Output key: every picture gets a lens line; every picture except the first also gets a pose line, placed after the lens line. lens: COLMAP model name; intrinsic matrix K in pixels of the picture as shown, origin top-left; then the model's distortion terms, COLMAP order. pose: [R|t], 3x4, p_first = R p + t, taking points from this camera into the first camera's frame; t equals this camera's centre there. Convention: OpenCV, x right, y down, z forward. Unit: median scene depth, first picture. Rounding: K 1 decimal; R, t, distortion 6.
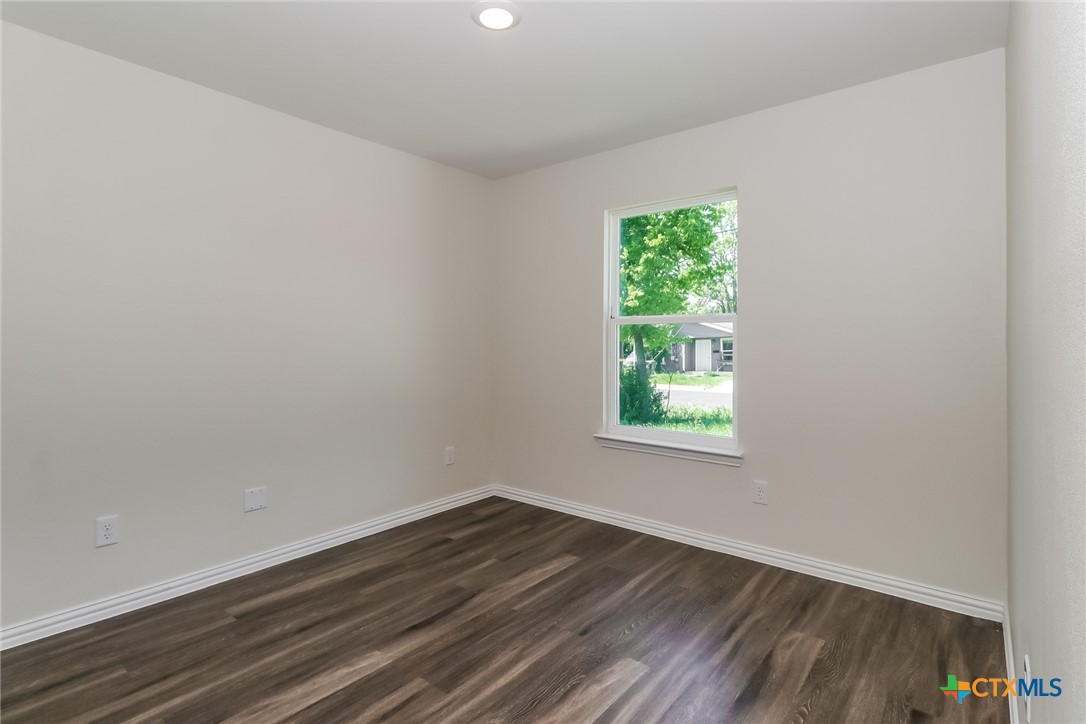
lens RADIAL K [[526.6, 0, 548.2], [0, 526.6, 356.9], [0, 0, 1]] dist [0.010726, -0.002733]
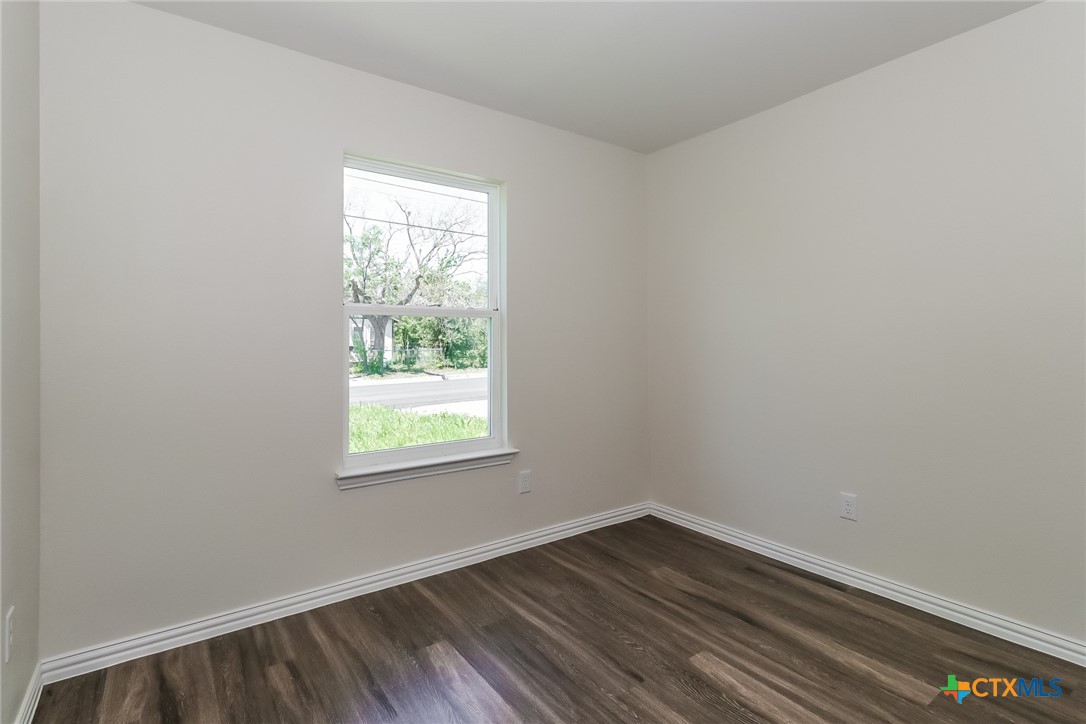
lens RADIAL K [[526.6, 0, 543.2], [0, 526.6, 360.9], [0, 0, 1]] dist [0.010726, -0.002733]
pose [[0.267154, -0.036943, 0.962945, -0.663262], [0.027350, 0.999153, 0.030744, -0.016907], [-0.963266, 0.018123, 0.267938, 0.775318]]
